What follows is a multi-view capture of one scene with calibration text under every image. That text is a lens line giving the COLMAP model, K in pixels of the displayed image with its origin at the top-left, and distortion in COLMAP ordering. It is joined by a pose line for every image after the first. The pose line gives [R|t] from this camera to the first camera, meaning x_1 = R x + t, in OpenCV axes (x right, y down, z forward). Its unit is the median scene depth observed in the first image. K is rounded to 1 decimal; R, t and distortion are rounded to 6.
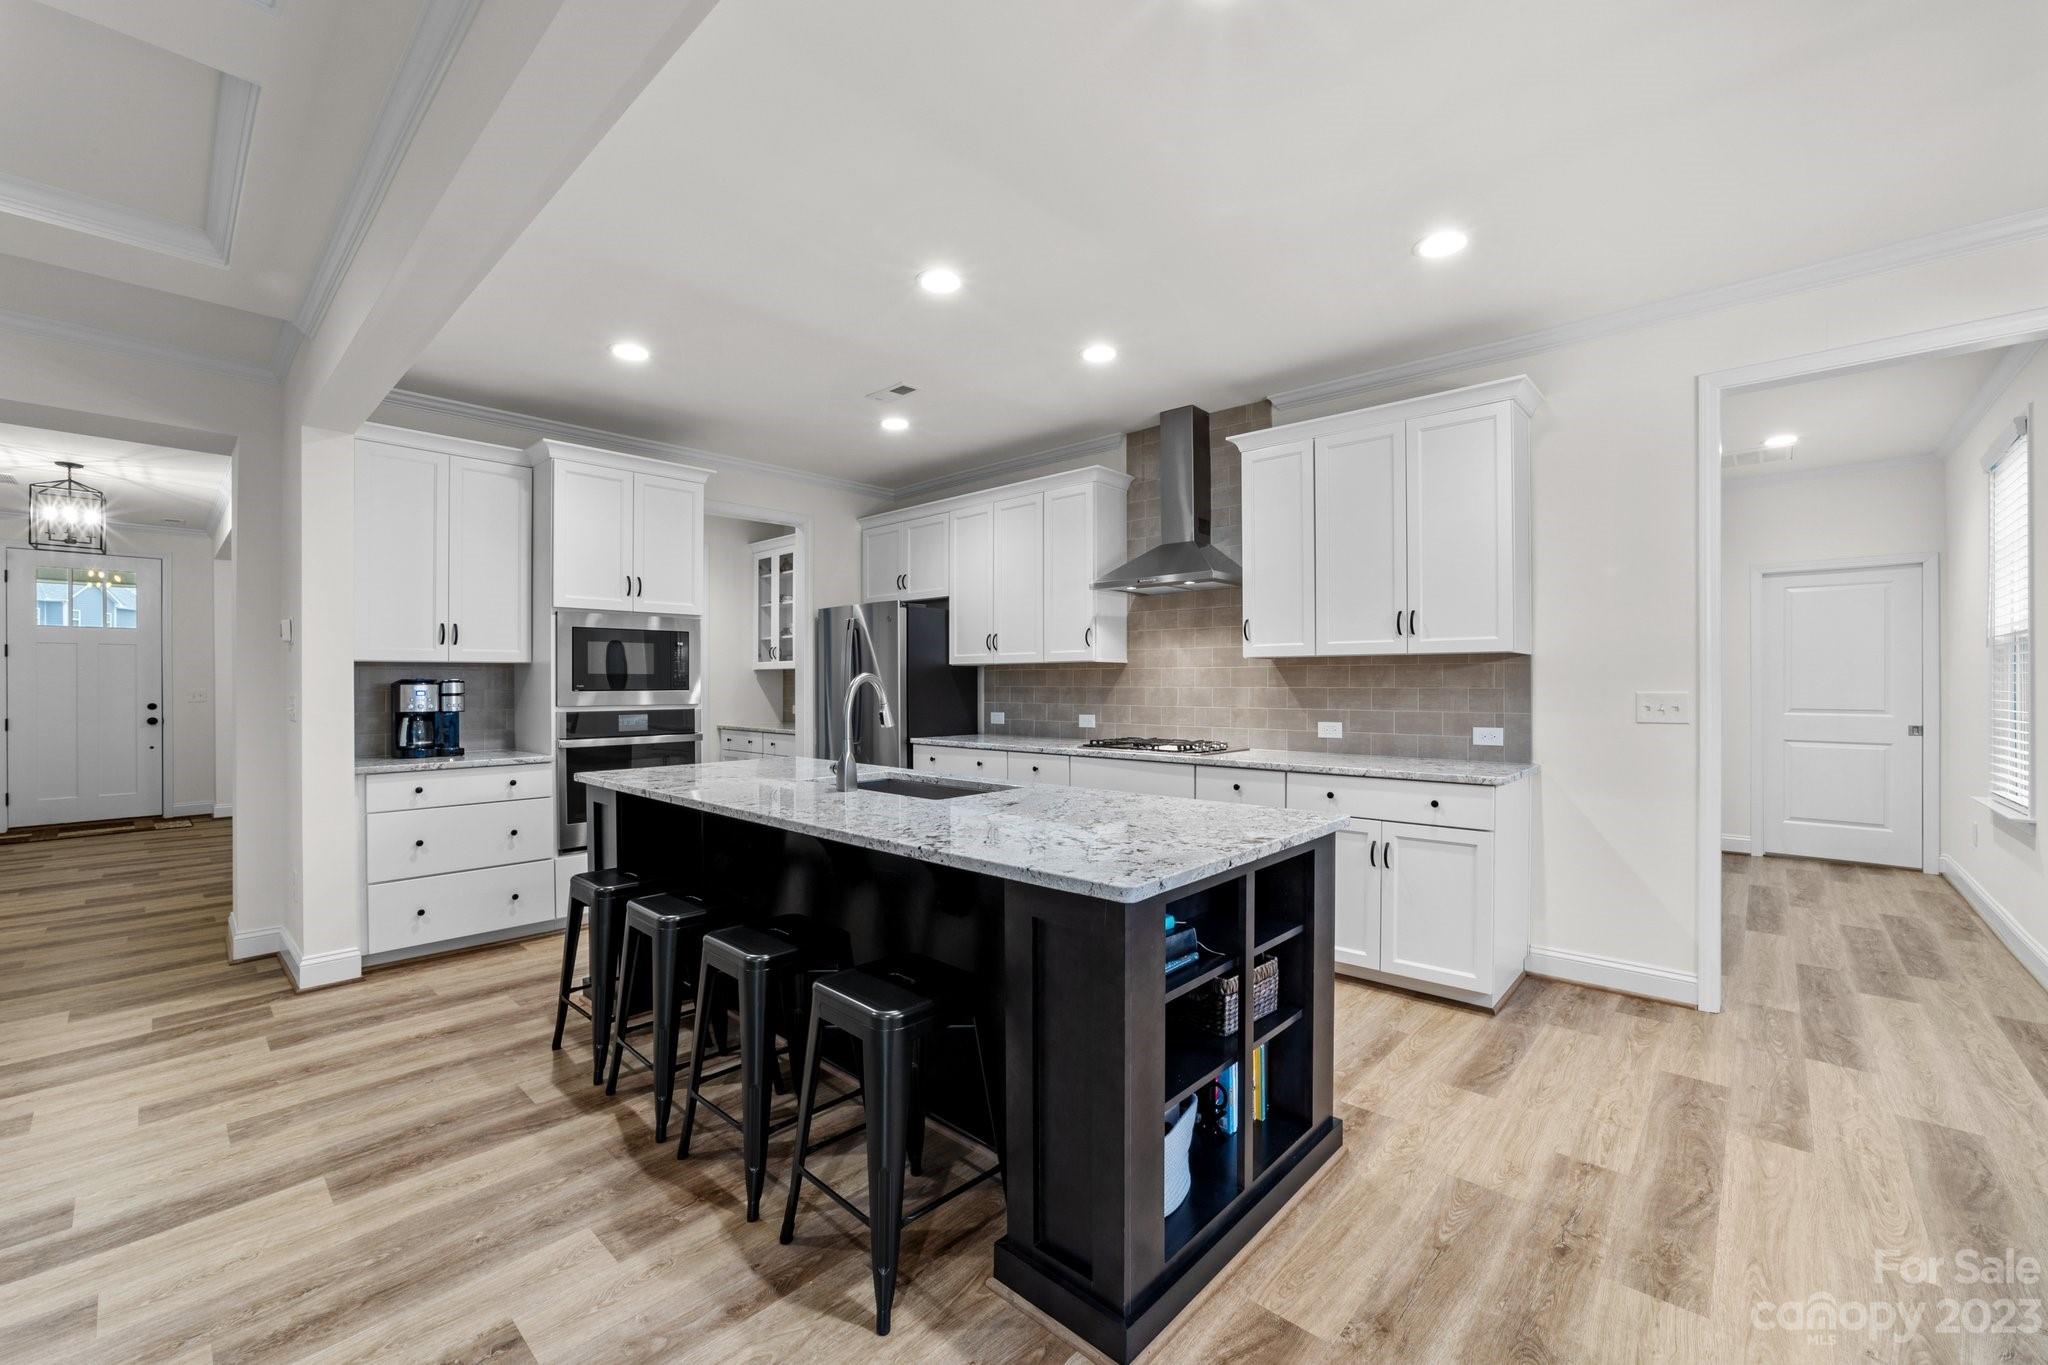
lens RADIAL K [[841.9, 0, 1024.8], [0, 841.9, 673.6], [0, 0, 1]] dist [-0.055218, 0.025442]
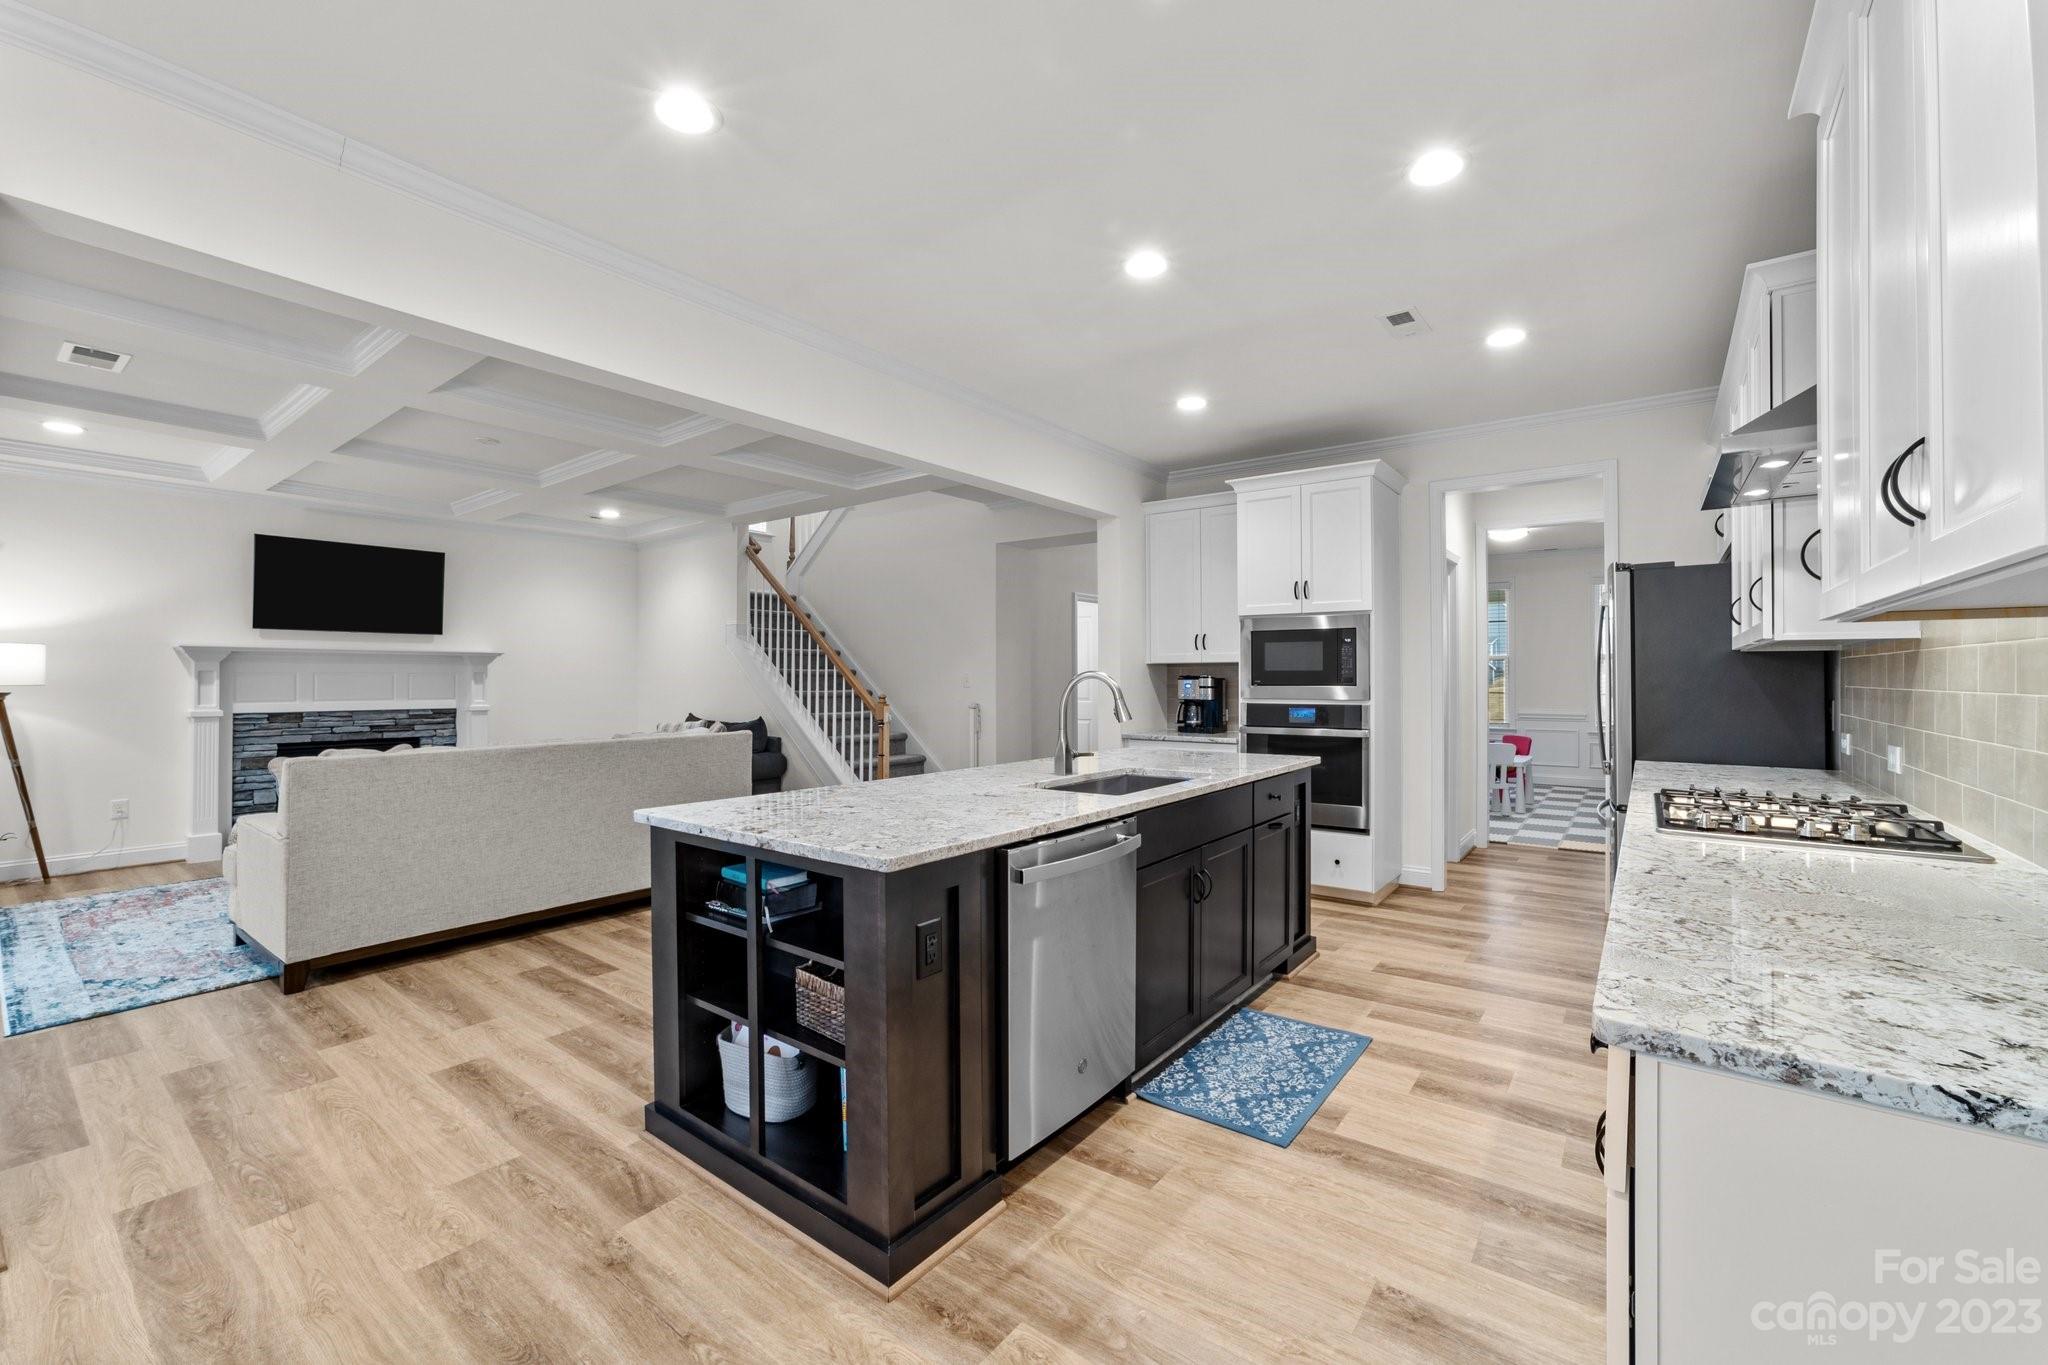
lens RADIAL K [[841.9, 0, 1024.8], [0, 841.9, 673.6], [0, 0, 1]] dist [-0.055218, 0.025442]
pose [[0.095425, -0.002428, -0.995434, 0.599356], [0.011129, 0.999937, -0.001372, 0.001918], [0.995374, -0.010947, 0.095446, 0.546518]]
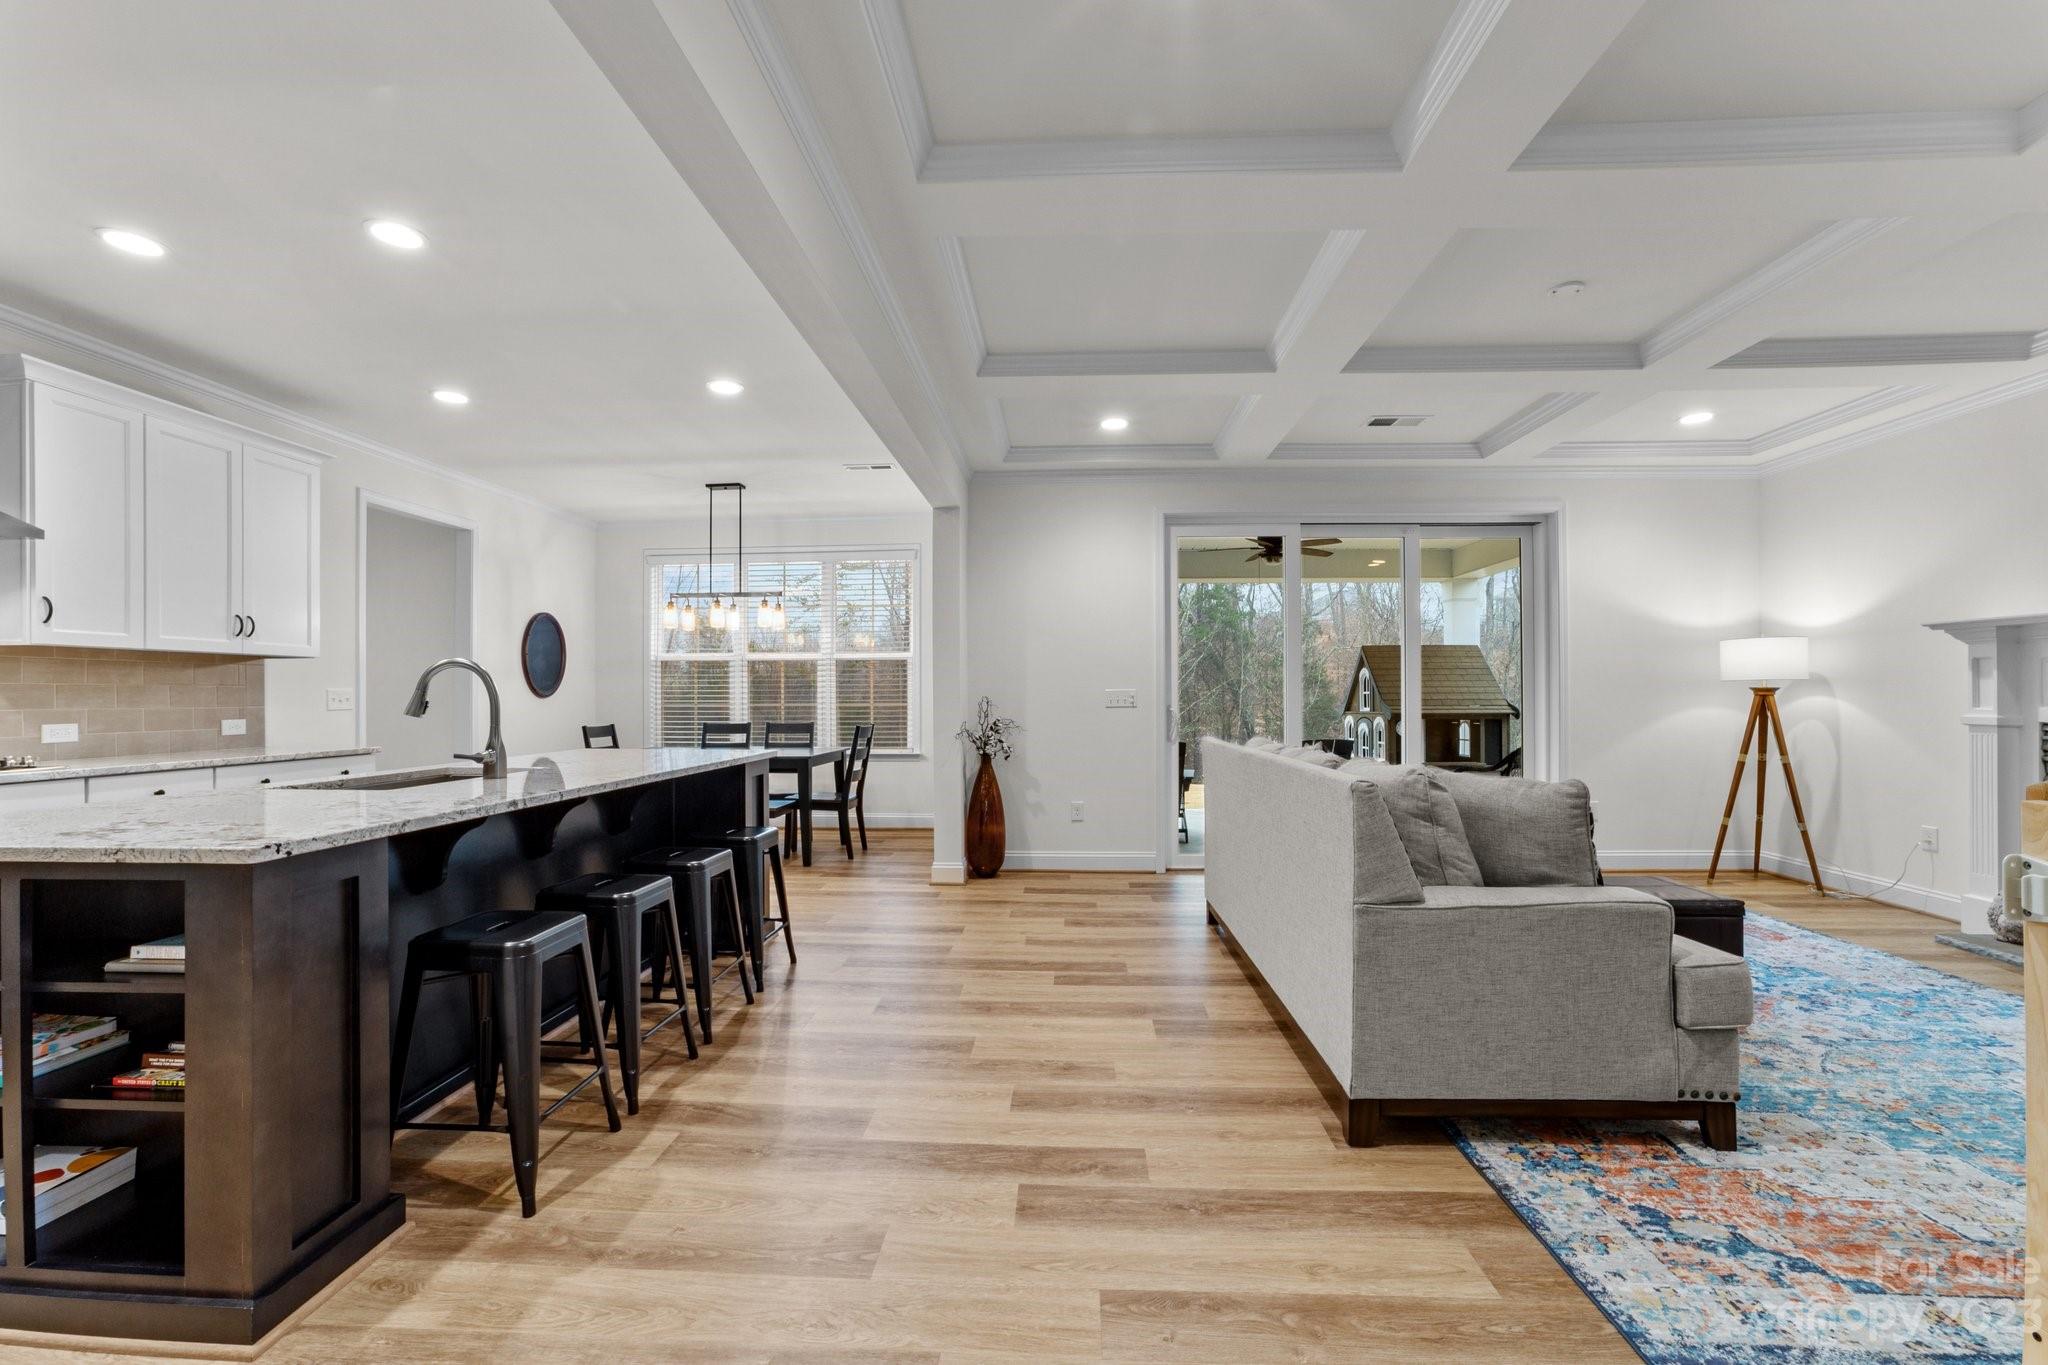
lens RADIAL K [[849.8, 0, 1022.4], [0, 849.8, 686.2], [0, 0, 1]] dist [-0.055990, 0.025444]
pose [[-0.633464, 0.013467, 0.773655, -0.885220], [-0.001928, 0.999818, -0.018983, 0.032051], [-0.773770, -0.013516, -0.633323, 0.743630]]
